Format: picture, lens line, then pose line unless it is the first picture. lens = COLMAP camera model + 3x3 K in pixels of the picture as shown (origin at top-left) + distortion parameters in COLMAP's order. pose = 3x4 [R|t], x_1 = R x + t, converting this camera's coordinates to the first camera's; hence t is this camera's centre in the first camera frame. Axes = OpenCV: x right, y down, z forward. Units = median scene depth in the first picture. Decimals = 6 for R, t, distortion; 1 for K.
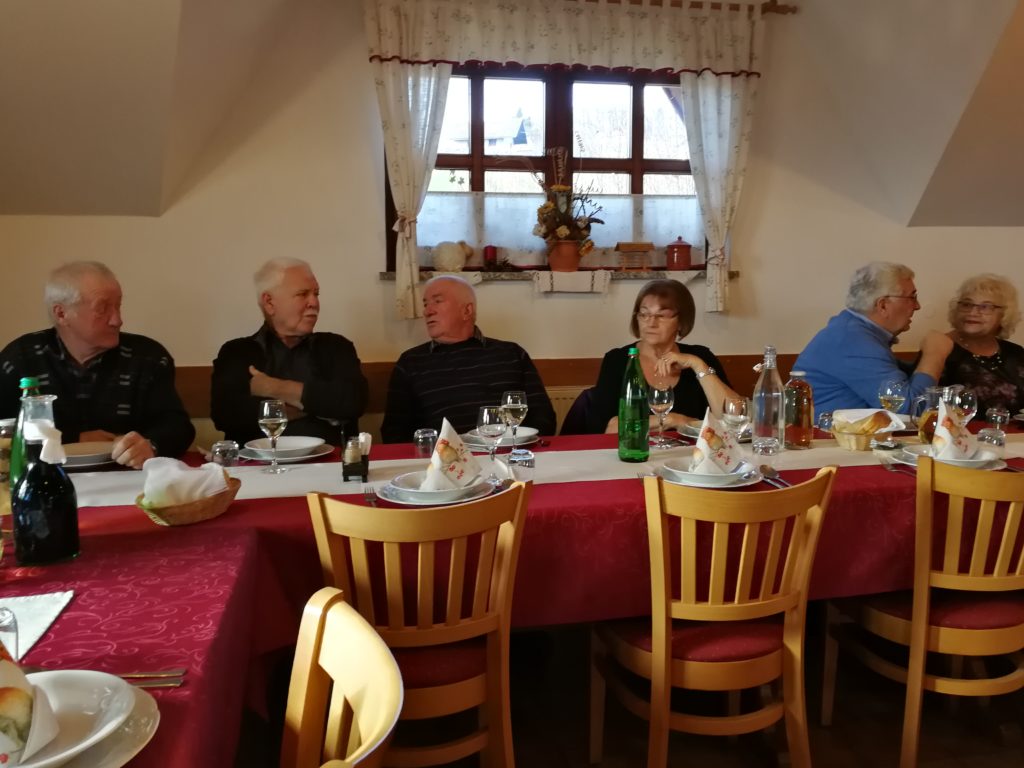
lens RADIAL K [[819.2, 0, 508.3], [0, 819.2, 388.9], [0, 0, 1]] dist [0.002592, -0.013526]
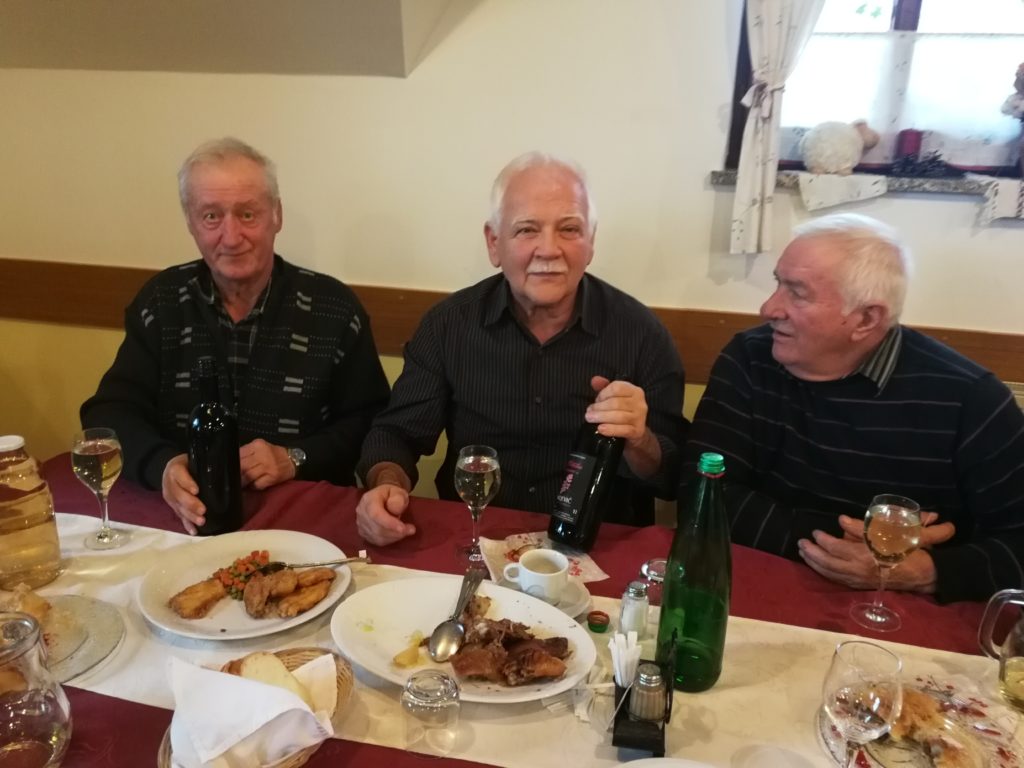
lens RADIAL K [[812.4, 0, 504.1], [0, 812.4, 387.6], [0, 0, 1]] dist [0.008246, -0.017521]
pose [[0.905228, 0.158083, -0.394426, -0.029791], [-0.076454, 0.973667, 0.214772, -0.106945], [0.417992, -0.164262, 0.893477, 0.360418]]
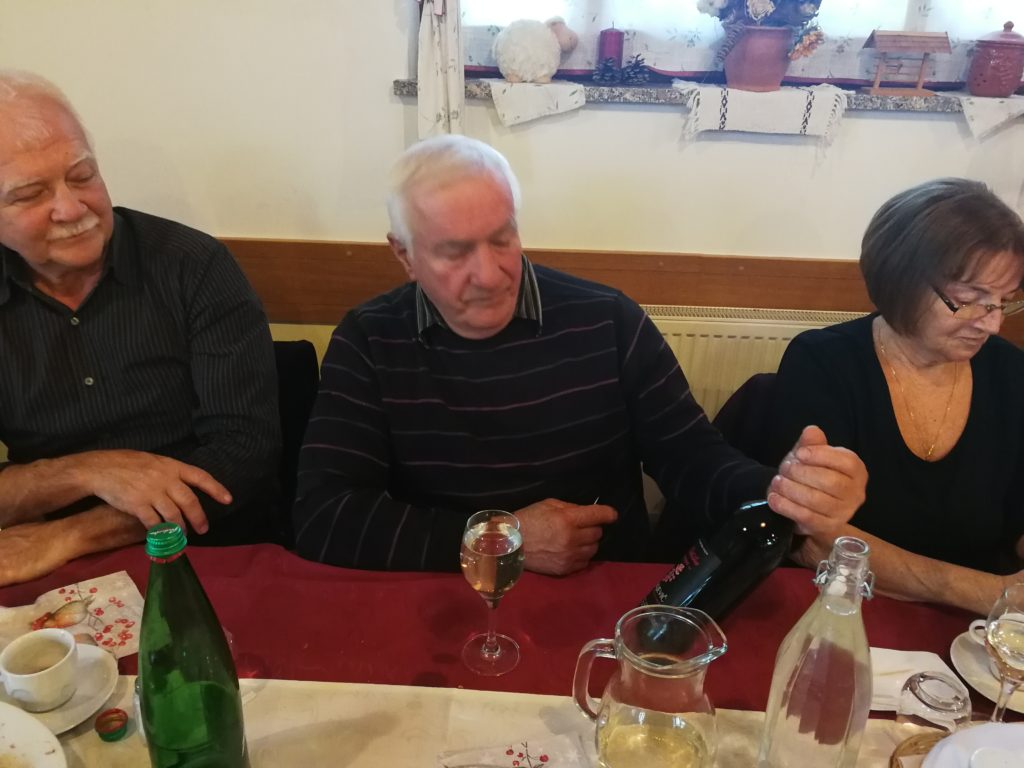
lens RADIAL K [[812.4, 0, 504.1], [0, 812.4, 387.6], [0, 0, 1]] dist [0.008246, -0.017521]
pose [[0.974993, 0.120427, -0.186775, 0.038115], [-0.057677, 0.948770, 0.310659, -0.126636], [0.214619, -0.292118, 0.931990, 0.481747]]
